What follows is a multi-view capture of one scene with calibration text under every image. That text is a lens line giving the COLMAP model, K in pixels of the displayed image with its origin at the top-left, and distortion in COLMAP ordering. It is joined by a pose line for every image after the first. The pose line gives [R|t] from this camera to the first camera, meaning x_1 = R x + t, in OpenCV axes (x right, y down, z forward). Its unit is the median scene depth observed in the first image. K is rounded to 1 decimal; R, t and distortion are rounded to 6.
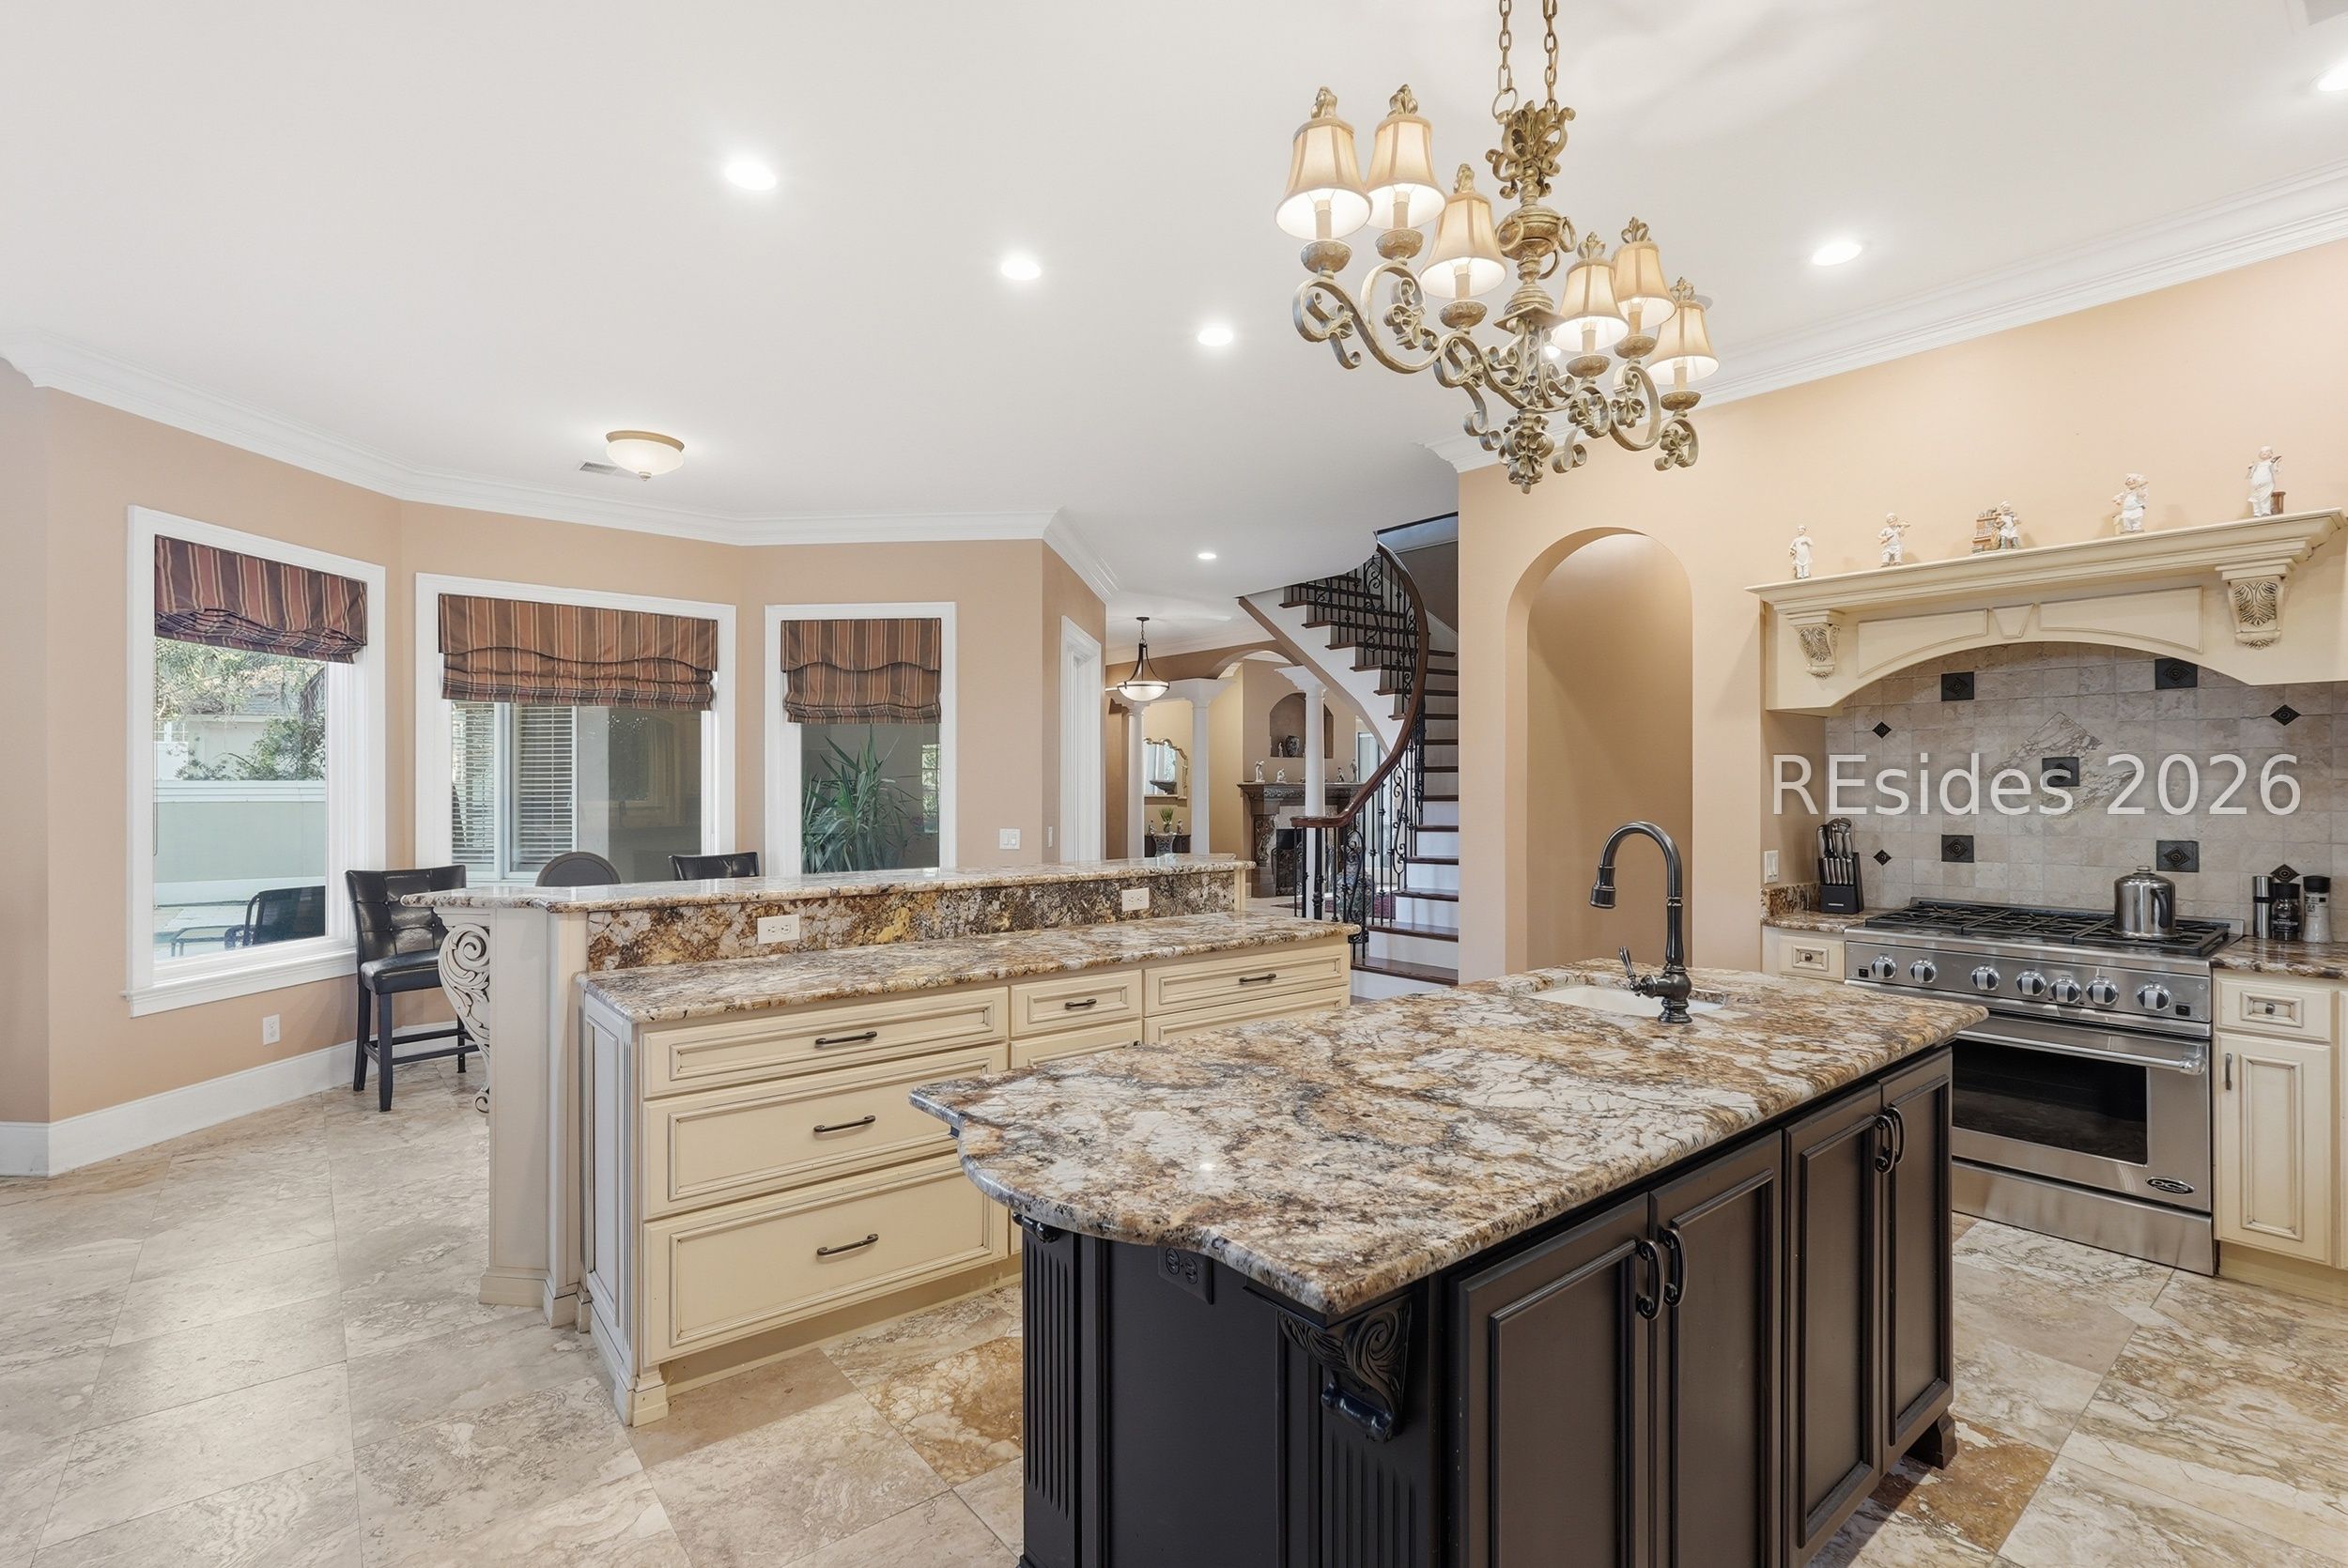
lens RADIAL K [[1078.8, 0, 1184.5], [0, 1078.8, 788.3], [0, 0, 1]] dist [-0.004568, 0.000117]
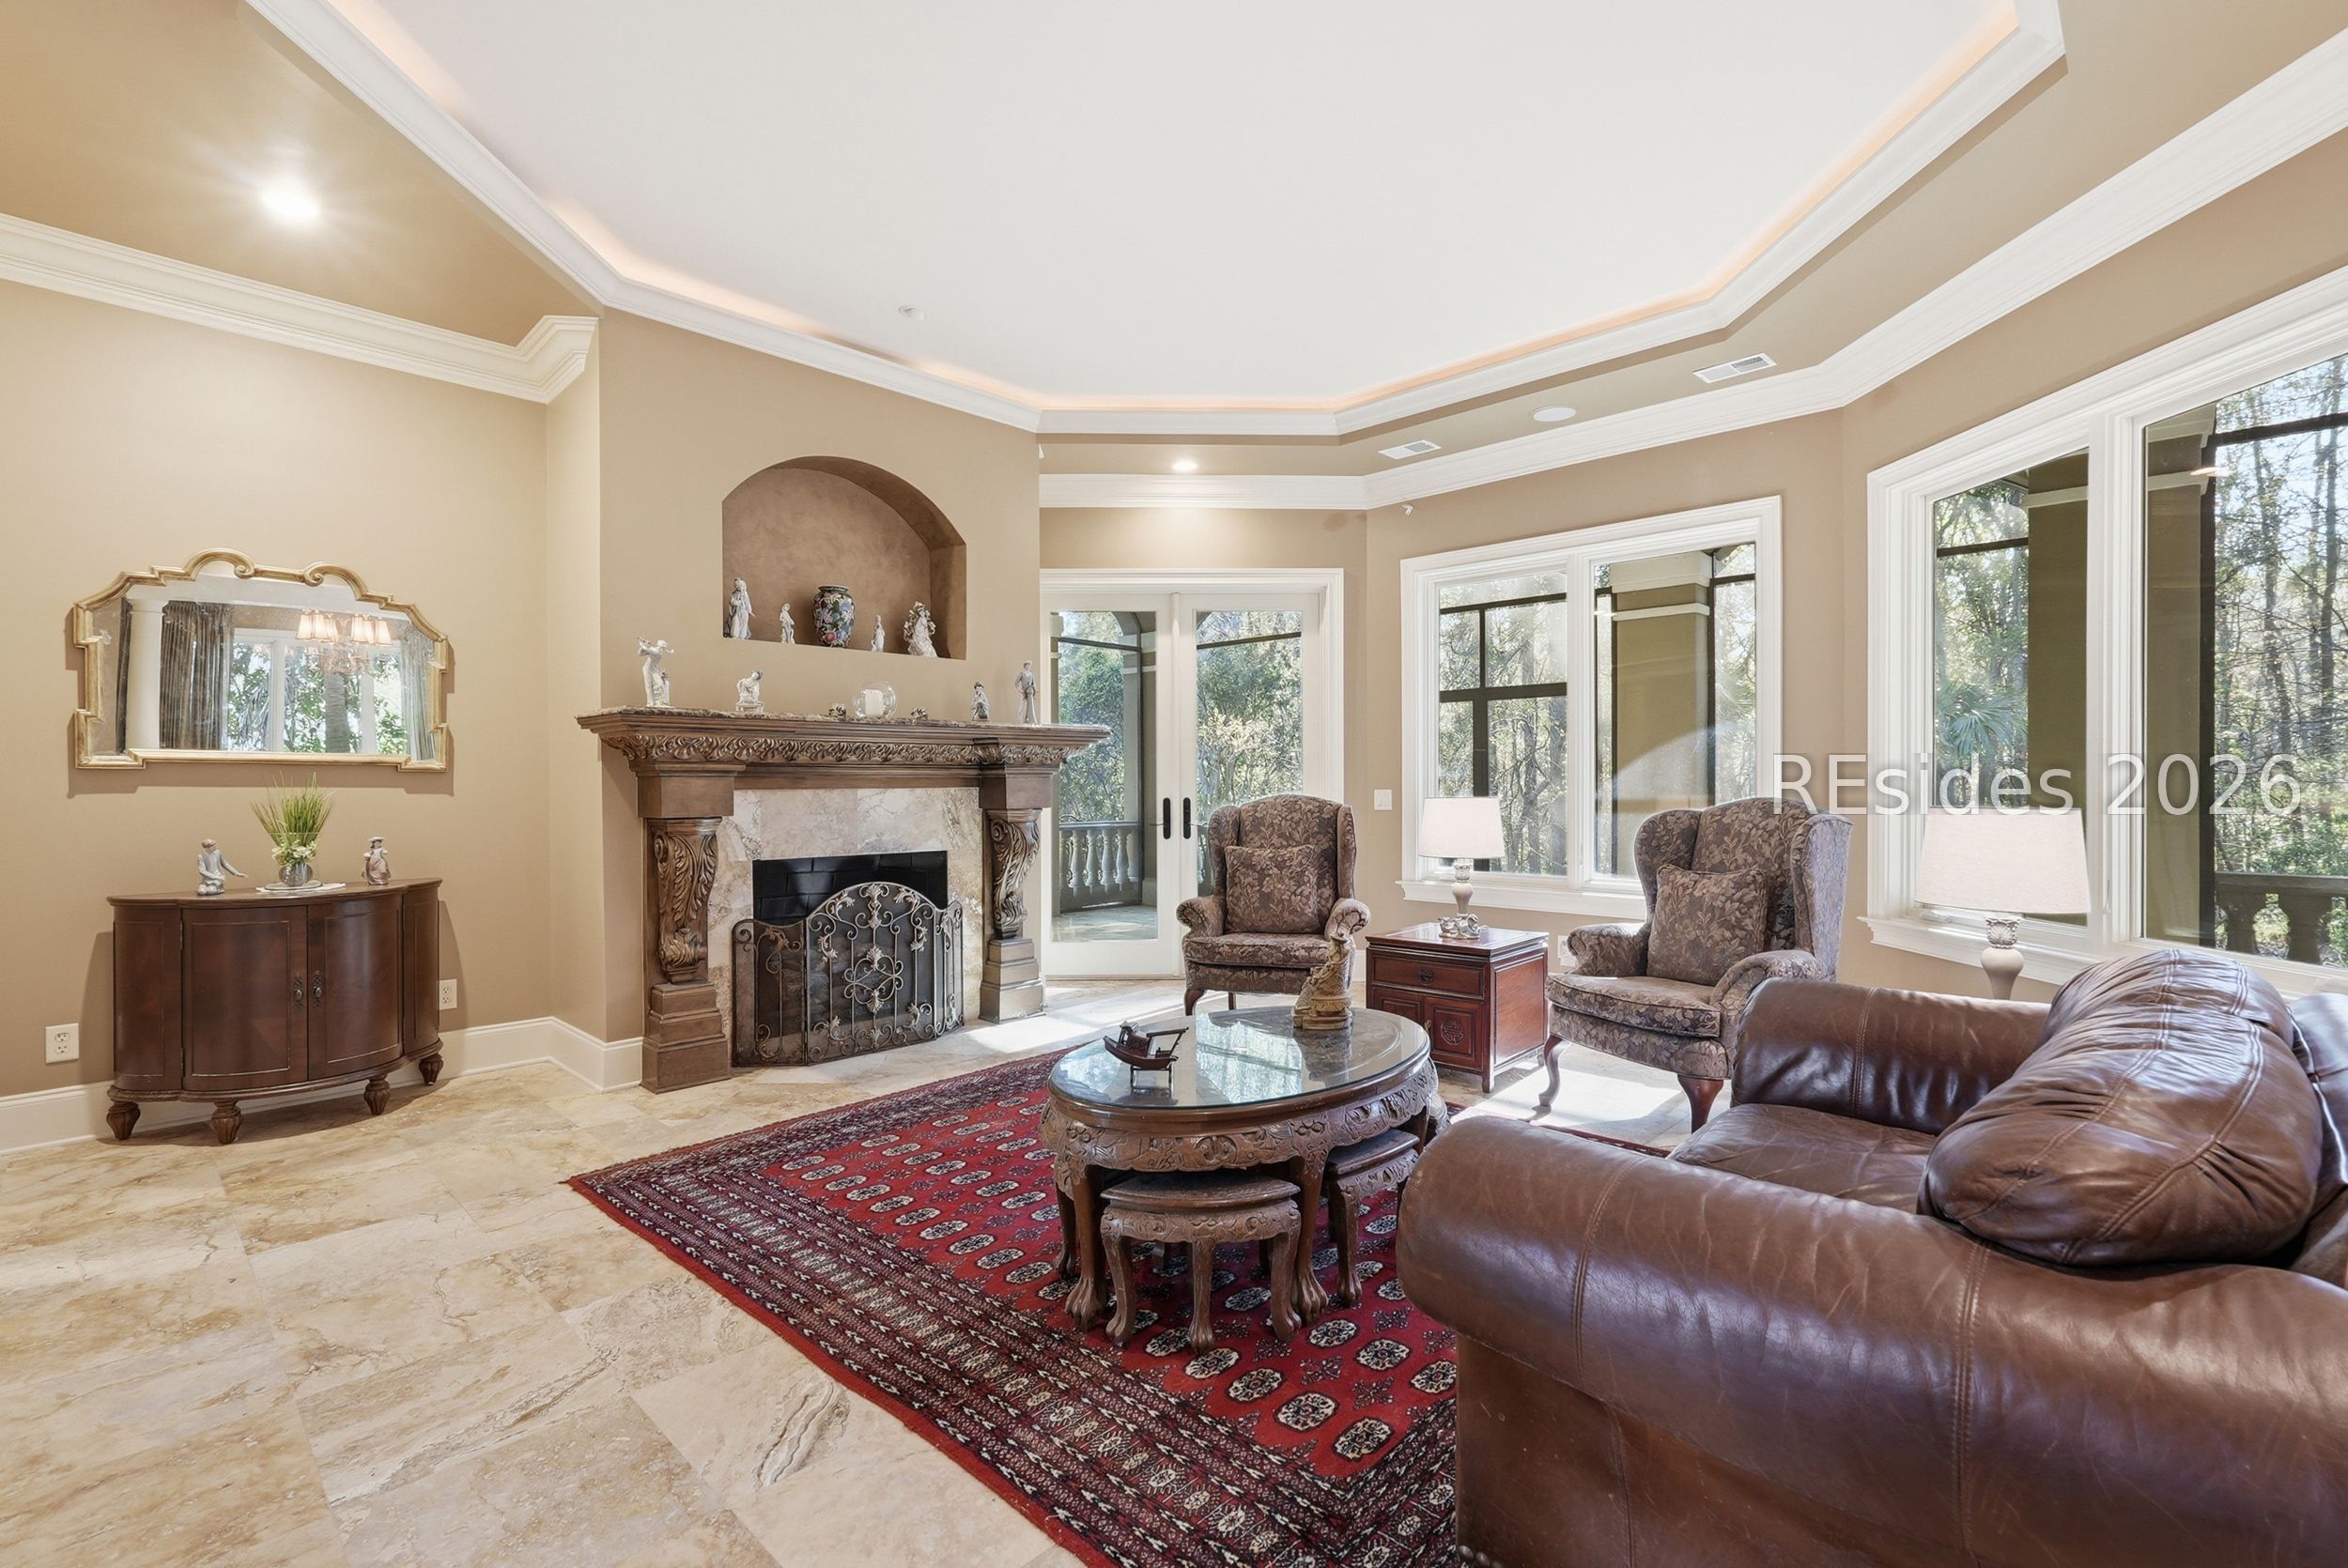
lens RADIAL K [[1055.0, 0, 1174.0], [0, 1055.0, 784.0], [0, 0, 1]] dist [-0.021067, 0.000161]
pose [[0.991773, -0.003044, 0.127975, 0.678931], [0.002599, 0.999990, 0.003643, 0.055532], [-0.127985, -0.003280, 0.991771, 2.692974]]
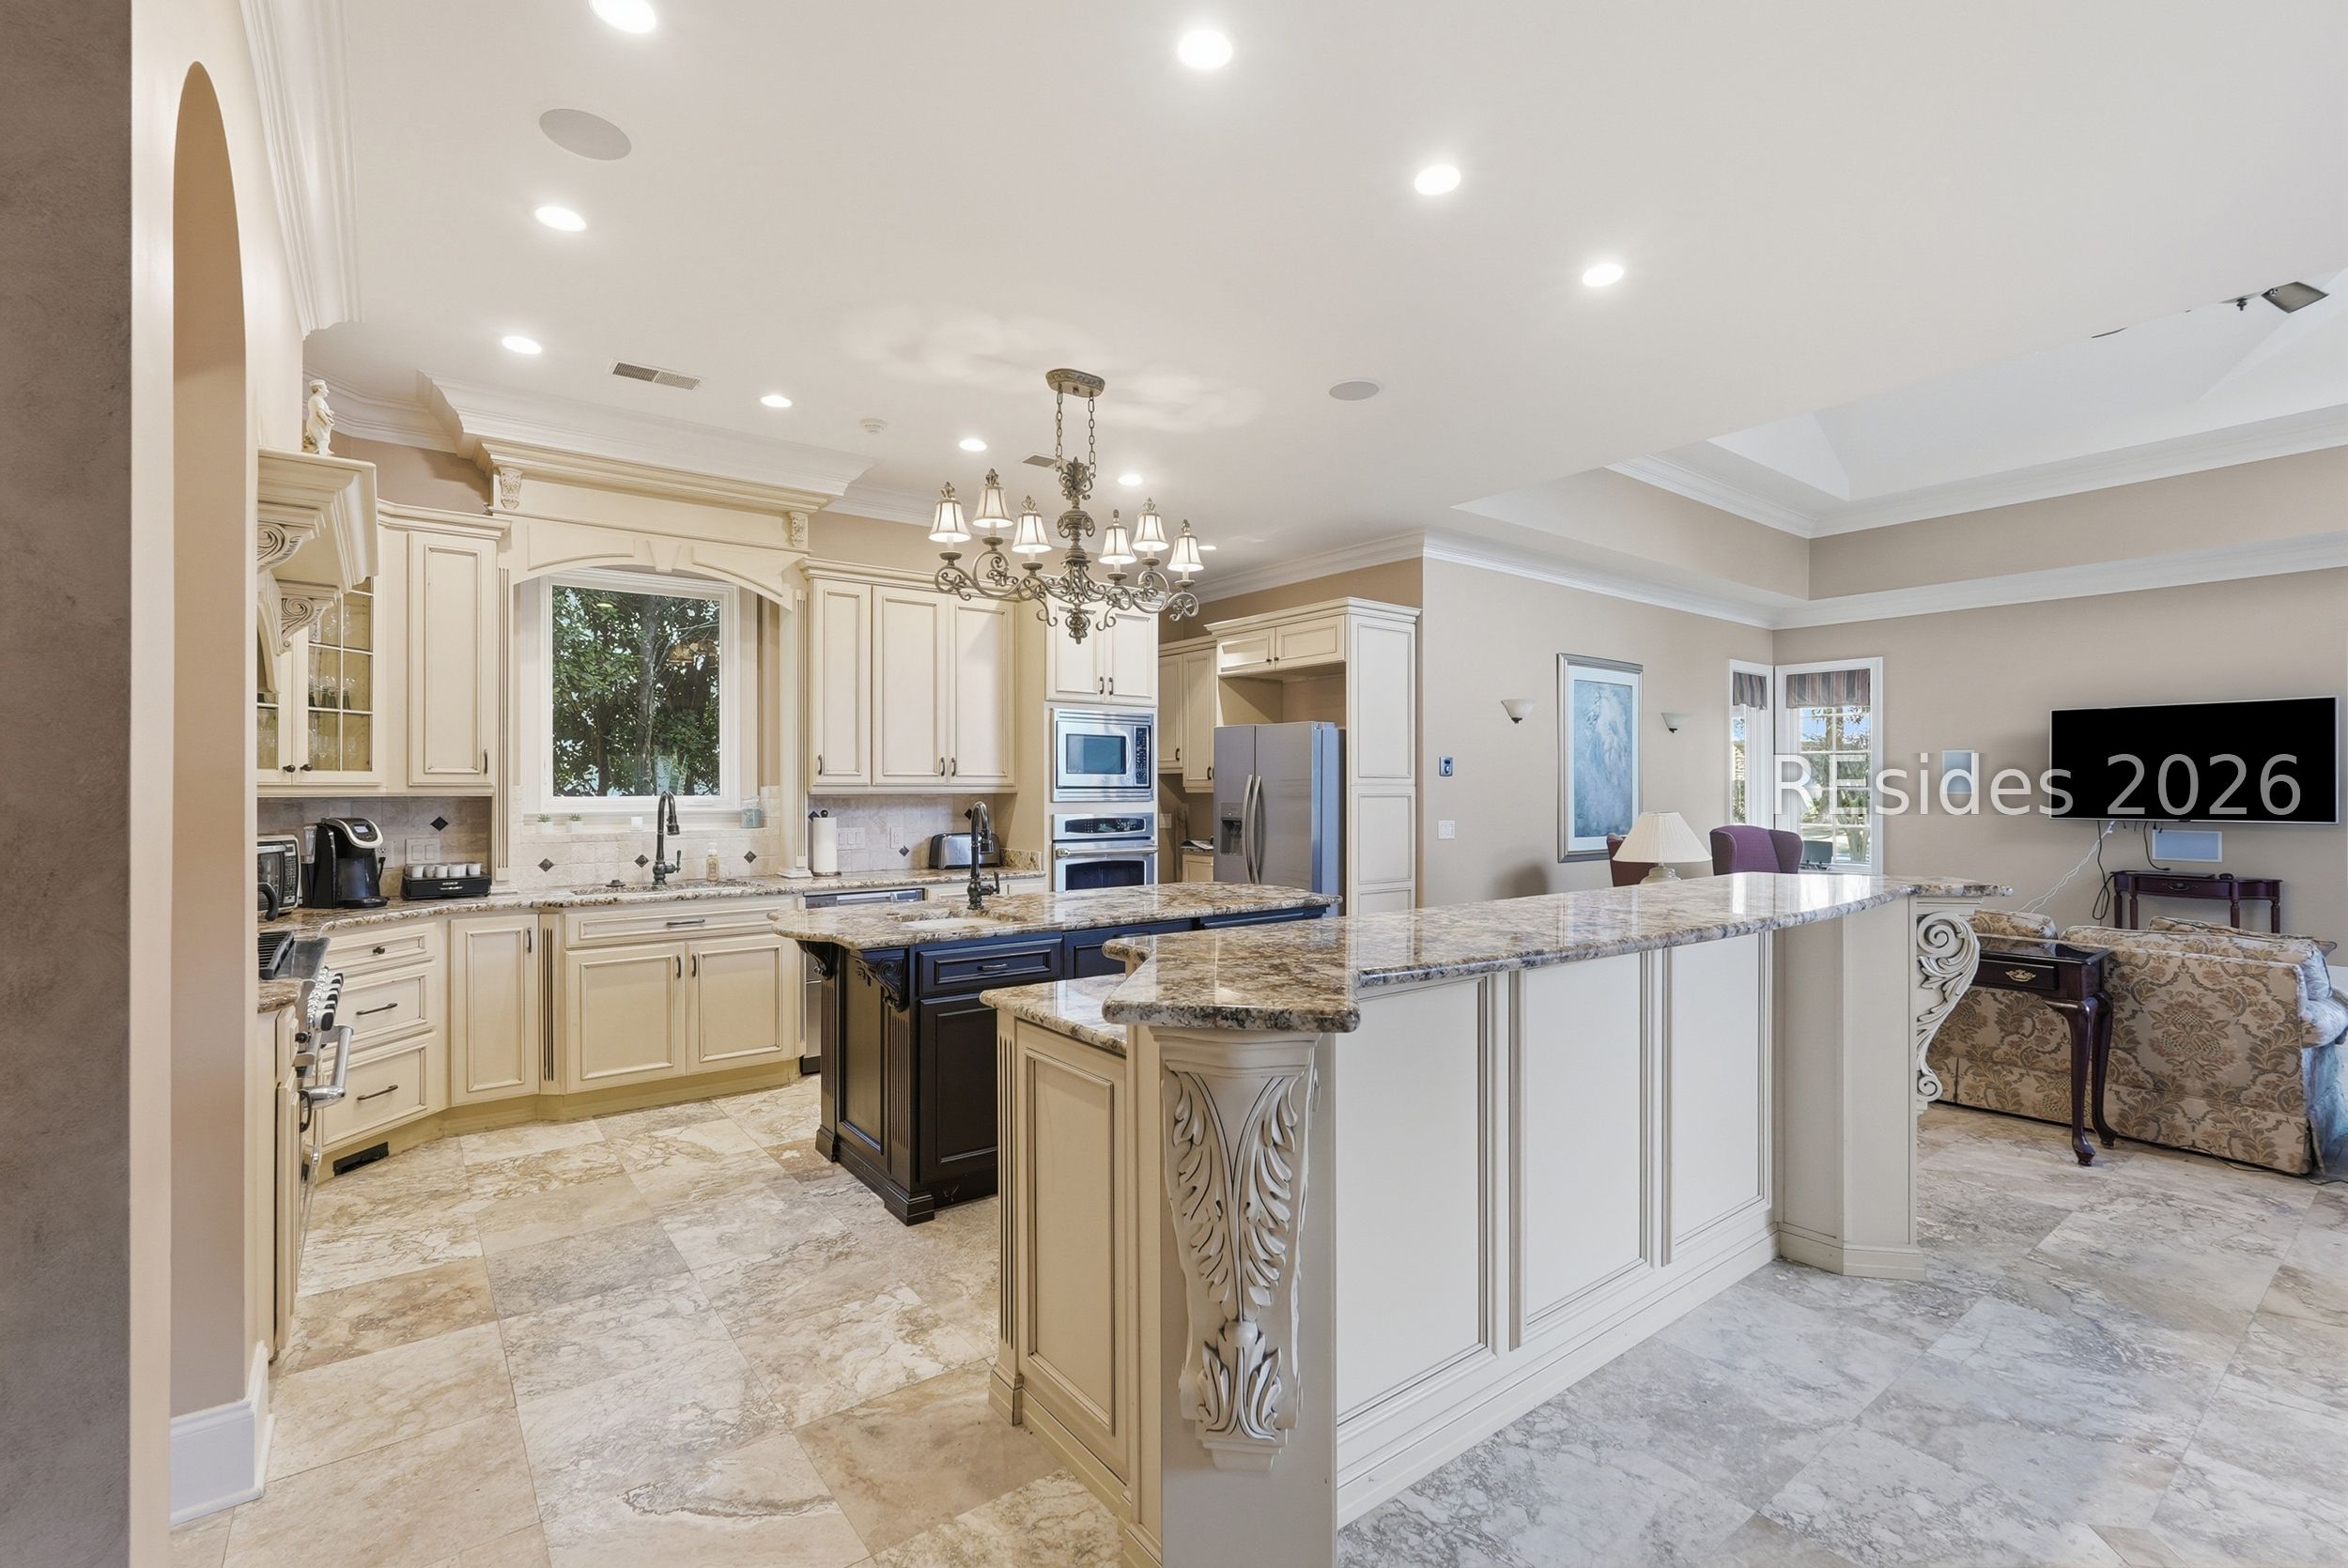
lens RADIAL K [[1043.3, 0, 1183.4], [0, 1043.3, 793.6], [0, 0, 1]] dist [-0.004140, -0.000268]
pose [[-0.999489, -0.000848, 0.031952, 0.025842], [-0.000669, 0.999984, 0.005592, 0.004644], [-0.031956, 0.005568, -0.999474, 1.766061]]
